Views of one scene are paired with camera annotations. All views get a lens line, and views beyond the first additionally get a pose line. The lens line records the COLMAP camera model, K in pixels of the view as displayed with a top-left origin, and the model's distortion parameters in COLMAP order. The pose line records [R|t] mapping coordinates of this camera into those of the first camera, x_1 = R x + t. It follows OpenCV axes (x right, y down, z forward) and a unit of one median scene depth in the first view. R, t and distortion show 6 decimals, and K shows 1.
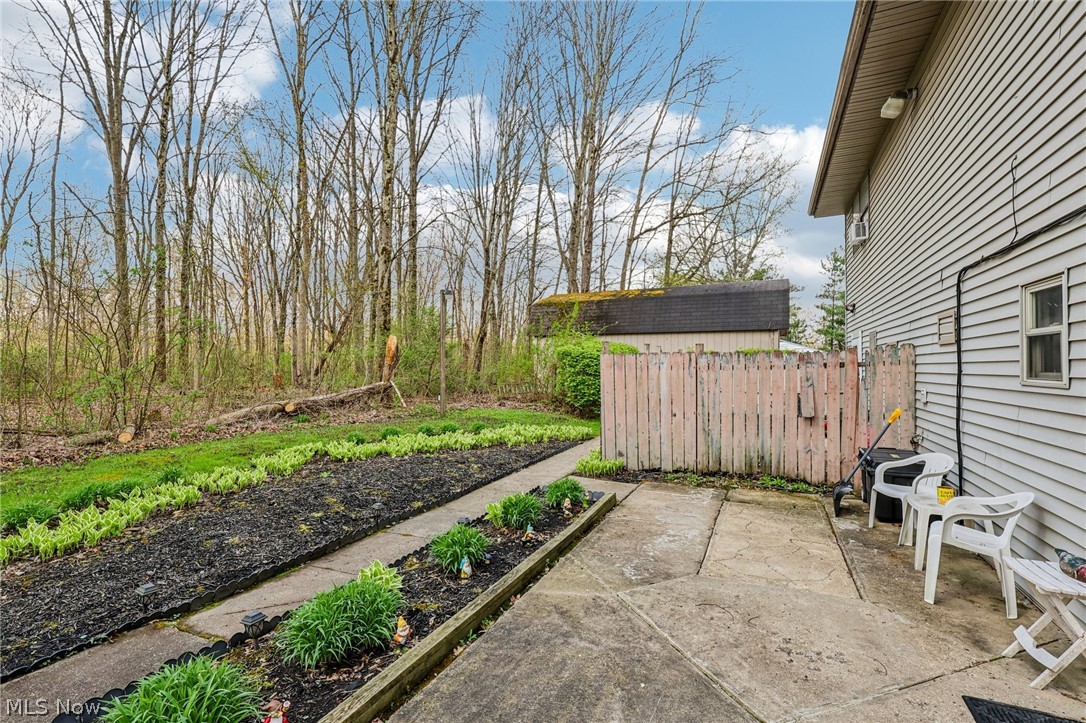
lens RADIAL K [[507.0, 0, 543.0], [0, 507.0, 361.5], [0, 0, 1]] dist [0.001144, 0.000158]
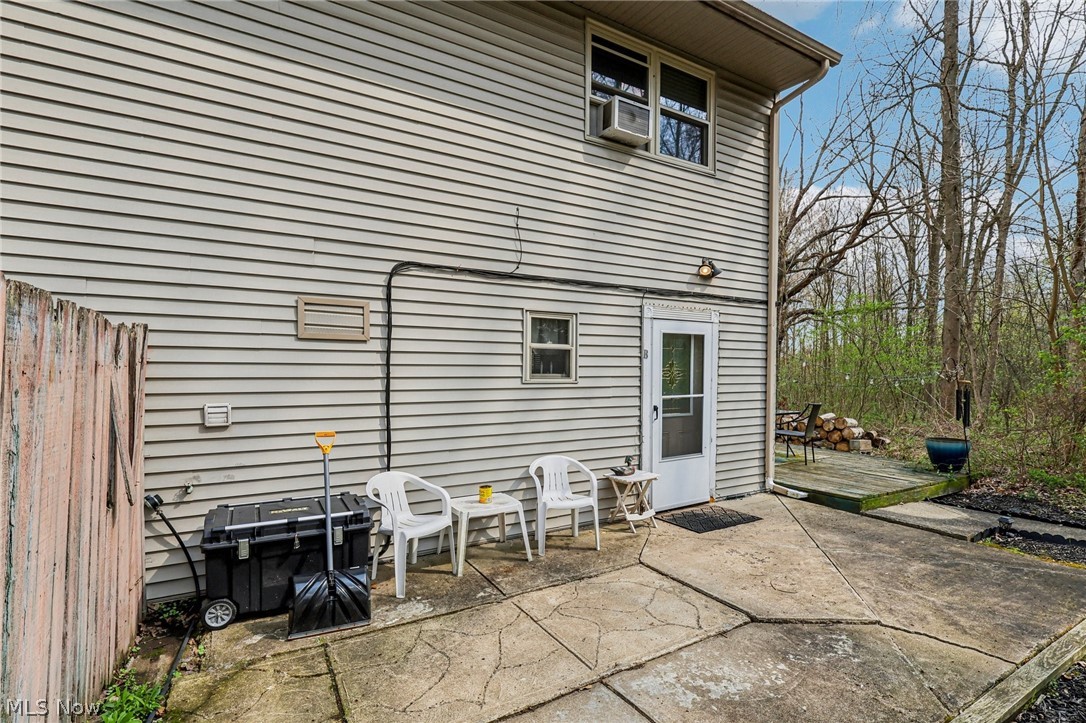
lens RADIAL K [[511.9, 0, 541.8], [0, 511.9, 381.1], [0, 0, 1]] dist [-0.000226, 0.000183]
pose [[-0.817359, -0.013463, 0.575971, 0.068284], [-0.009402, 0.999905, 0.010030, 0.014853], [-0.576052, 0.002783, -0.817408, 1.210545]]
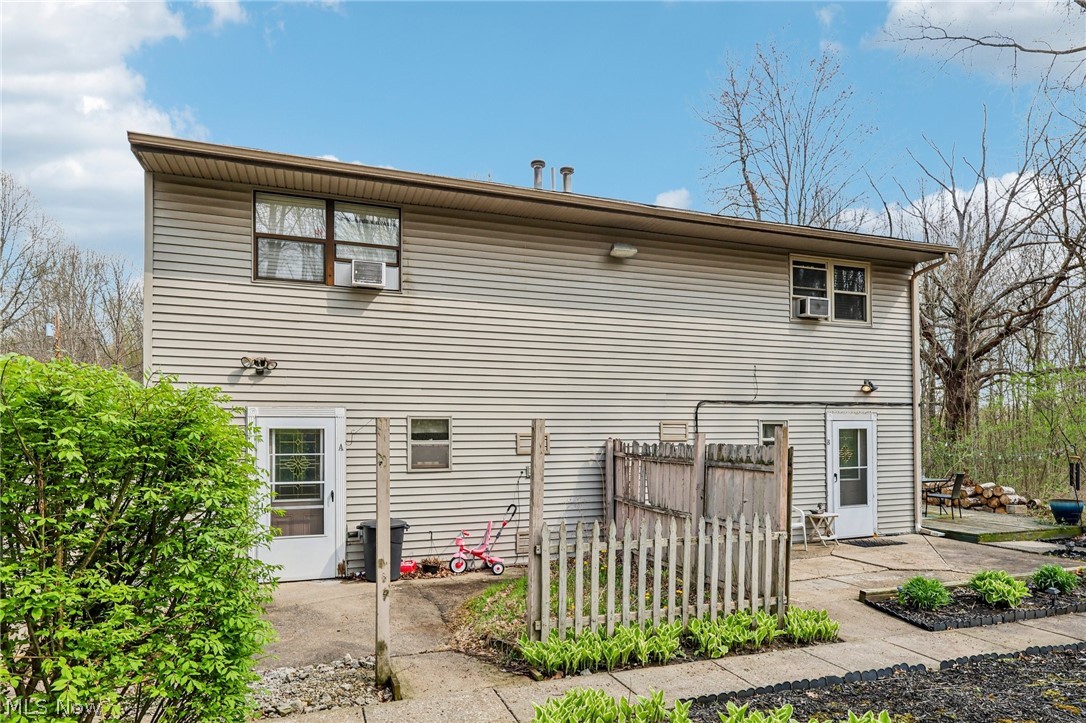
lens RADIAL K [[621.1, 0, 550.4], [0, 621.1, 425.6], [0, 0, 1]] dist [0.002926, 0.000796]
pose [[-0.700578, 0.017845, 0.713353, -0.289068], [-0.001988, 0.999635, -0.026959, -0.023785], [-0.713573, -0.020305, -0.700286, 2.223829]]
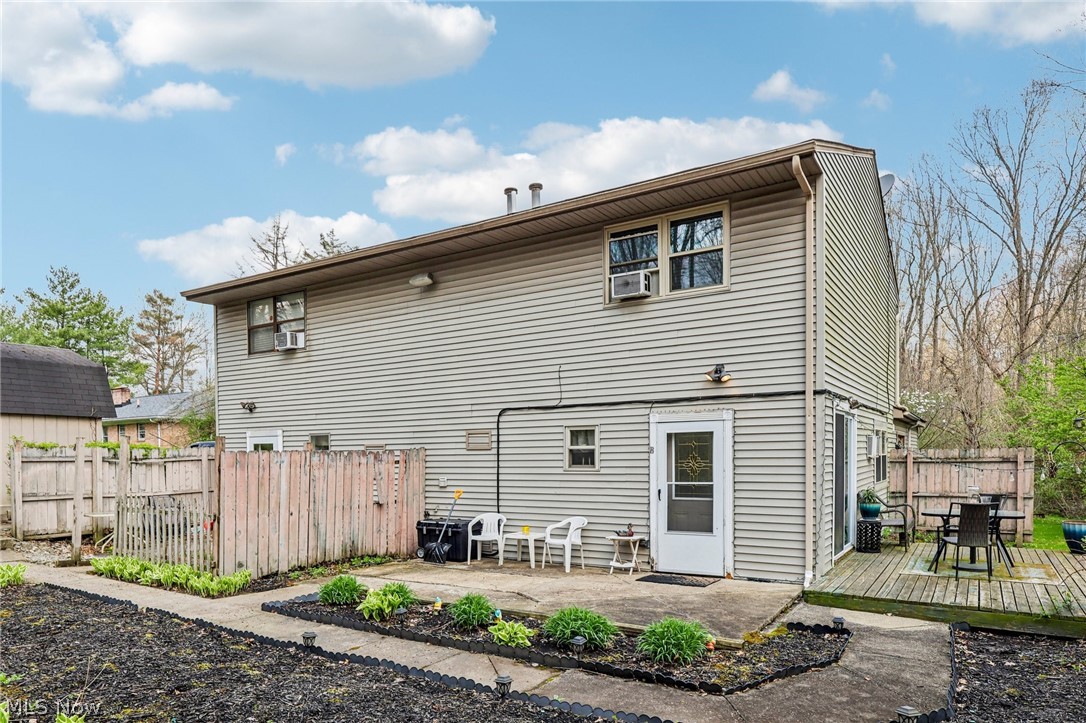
lens RADIAL K [[688.8, 0, 541.0], [0, 688.8, 468.0], [0, 0, 1]] dist [0.002882, 0.000904]
pose [[0.138147, -0.015286, 0.990294, -1.198866], [-0.002971, 0.999870, 0.015849, -0.008219], [-0.990407, -0.005132, 0.138084, 0.396800]]
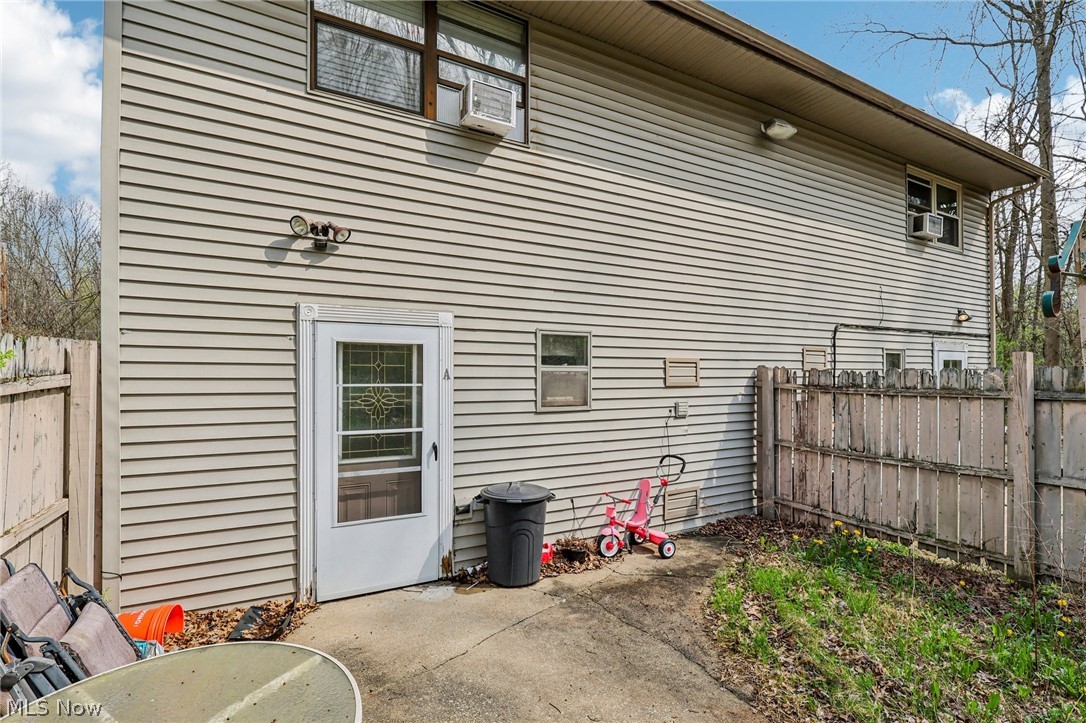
lens RADIAL K [[498.2, 0, 546.6], [0, 498.2, 369.0], [0, 0, 1]] dist [0.000547, -0.000164]
pose [[-0.799327, 0.010158, 0.600811, 0.472727], [-0.004598, 0.999724, -0.023020, -0.004032], [-0.600879, -0.021163, -0.799060, 2.070292]]
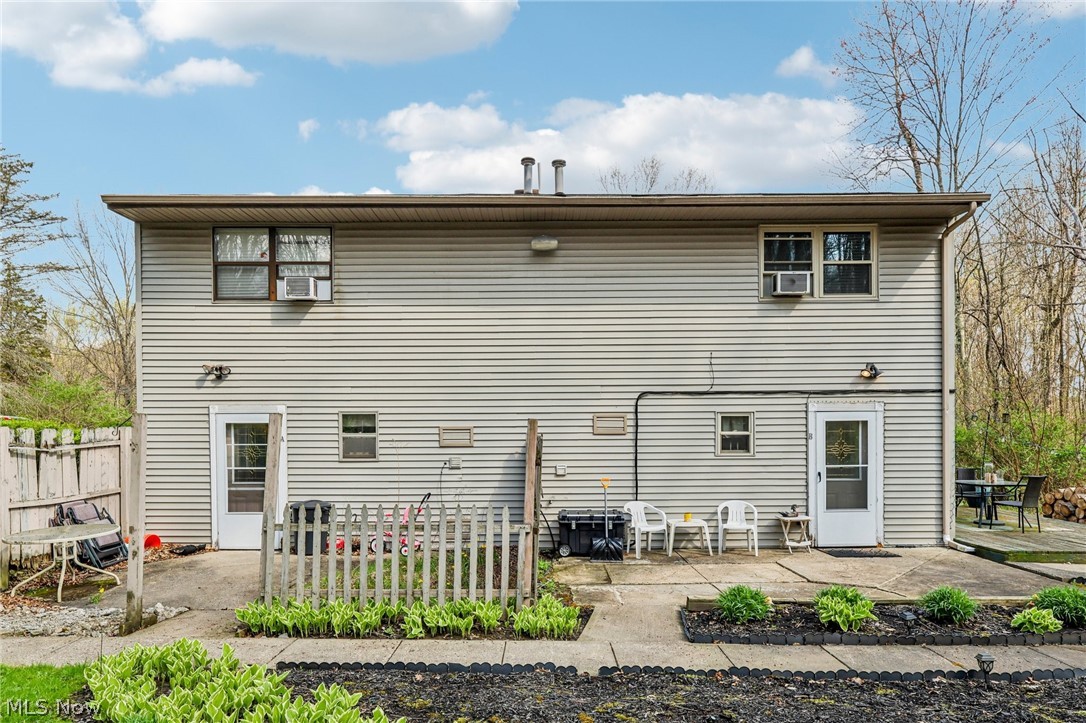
lens RADIAL K [[630.1, 0, 541.5], [0, 630.1, 433.2], [0, 0, 1]] dist [0.002206, 0.000644]
pose [[-0.419558, 0.002242, 0.907726, -0.741939], [-0.005084, 0.999975, -0.004820, -0.022316], [-0.907714, -0.006637, -0.419537, 1.672966]]
